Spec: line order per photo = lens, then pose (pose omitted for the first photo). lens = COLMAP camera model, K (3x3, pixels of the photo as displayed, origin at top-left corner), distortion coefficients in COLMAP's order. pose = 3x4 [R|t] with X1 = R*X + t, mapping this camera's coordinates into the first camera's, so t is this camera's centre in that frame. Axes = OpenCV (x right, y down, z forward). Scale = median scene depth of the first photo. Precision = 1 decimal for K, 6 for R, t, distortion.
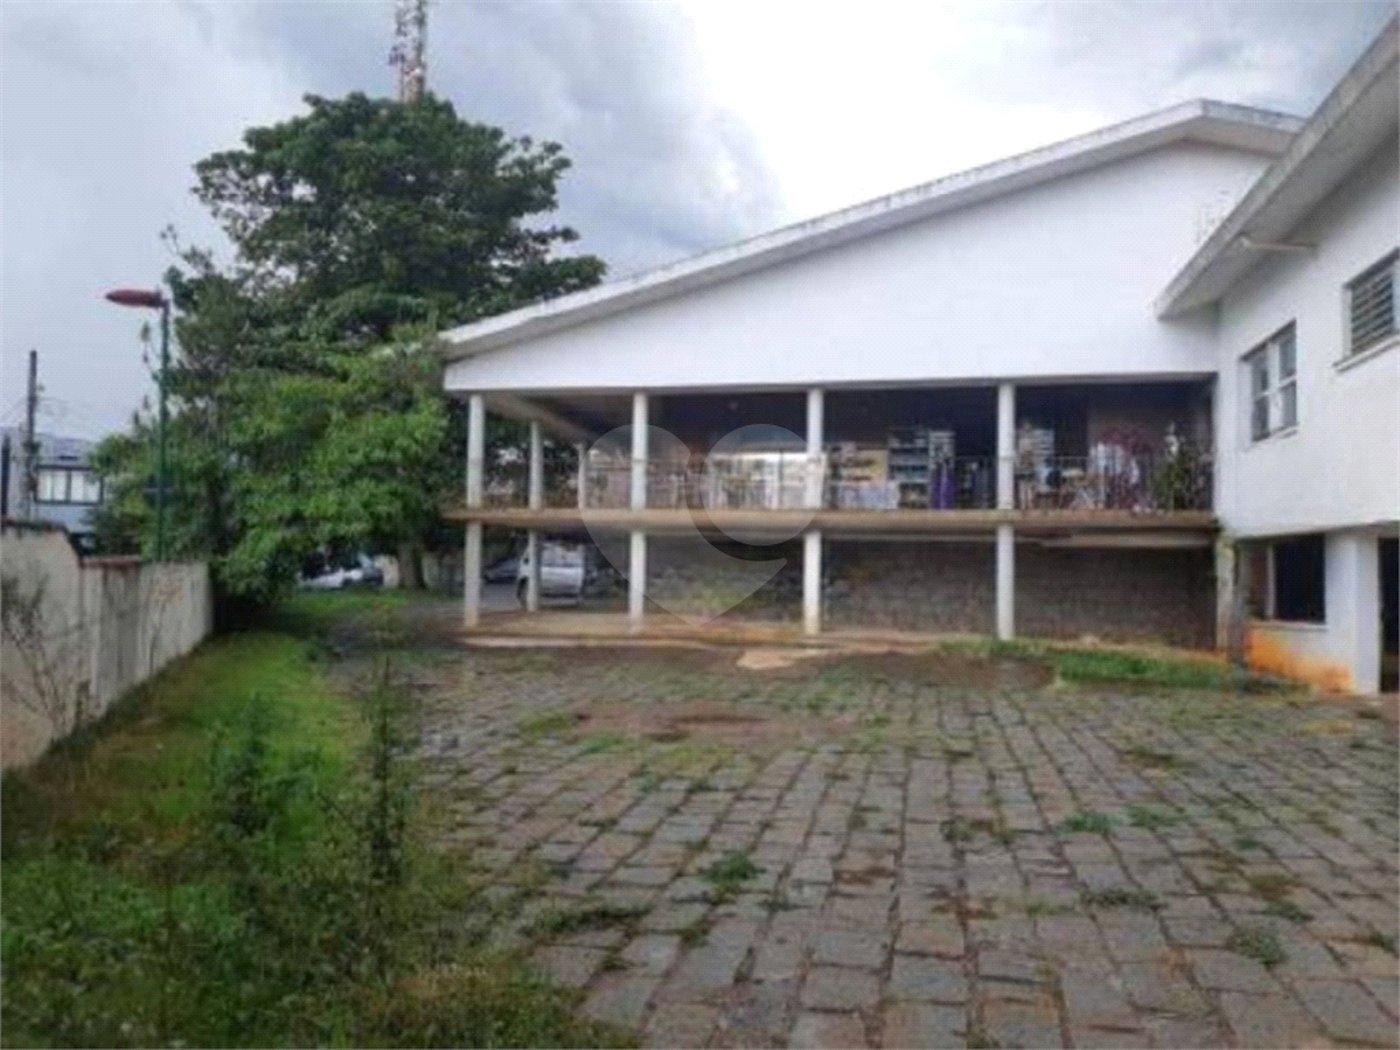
lens RADIAL K [[1053.6, 0, 700.0], [0, 1053.6, 525.0], [0, 0, 1]] dist [0.038345, -0.088704]
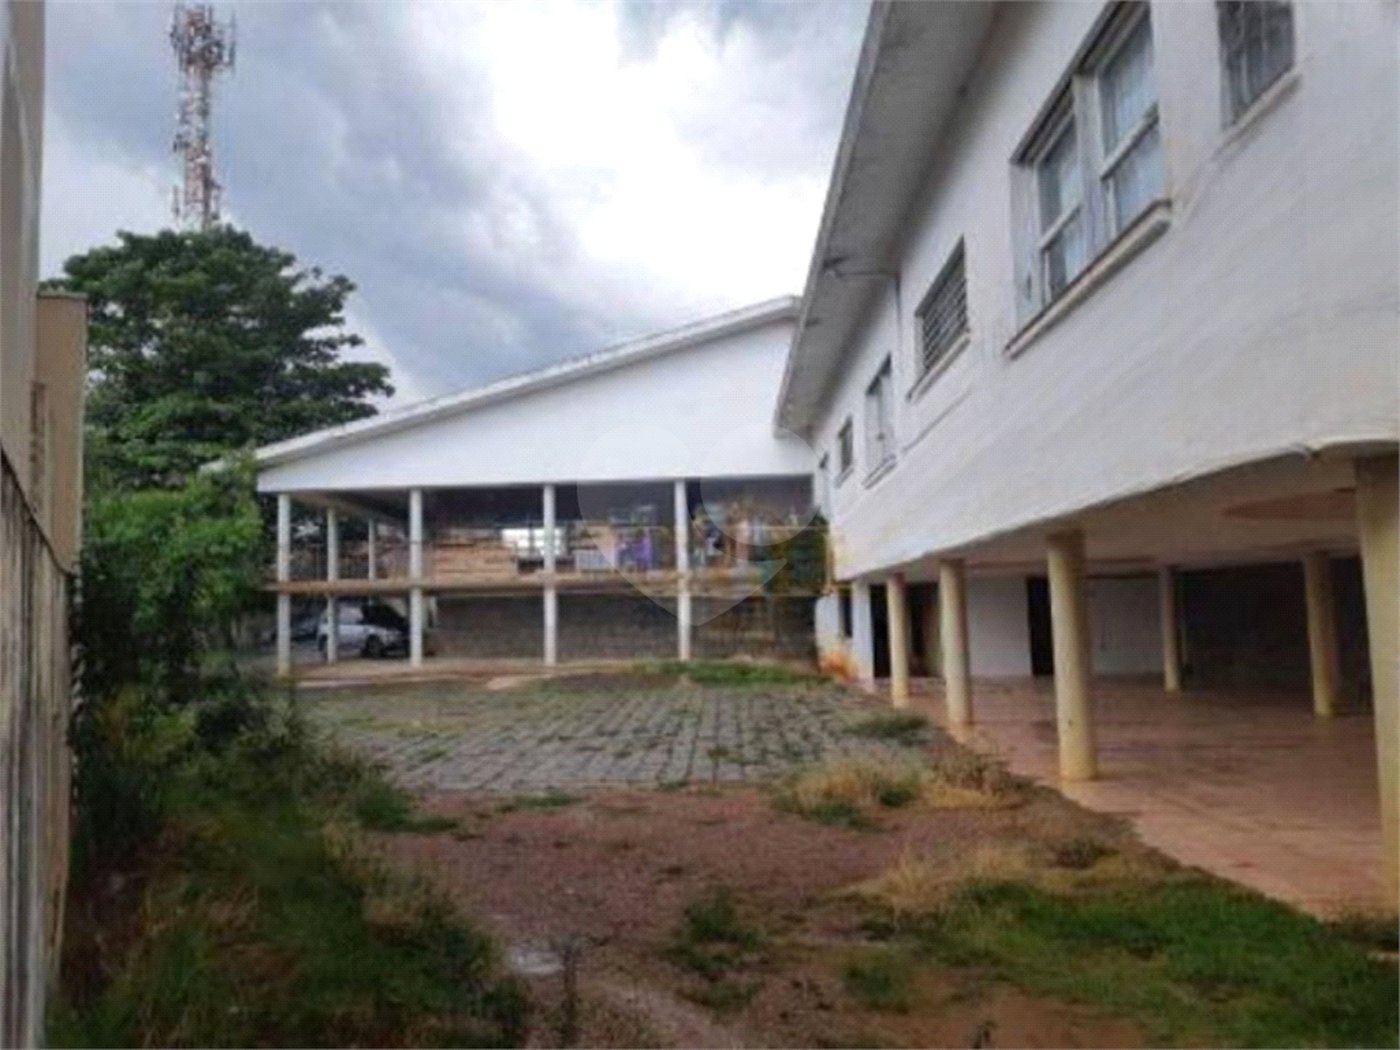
lens RADIAL K [[1053.6, 0, 700.0], [0, 1053.6, 525.0], [0, 0, 1]] dist [0.038345, -0.088704]
pose [[0.982068, -0.029963, 0.186131, 0.035541], [0.037244, 0.998667, -0.035743, -0.016014], [-0.184812, 0.042035, 0.981875, -0.282788]]
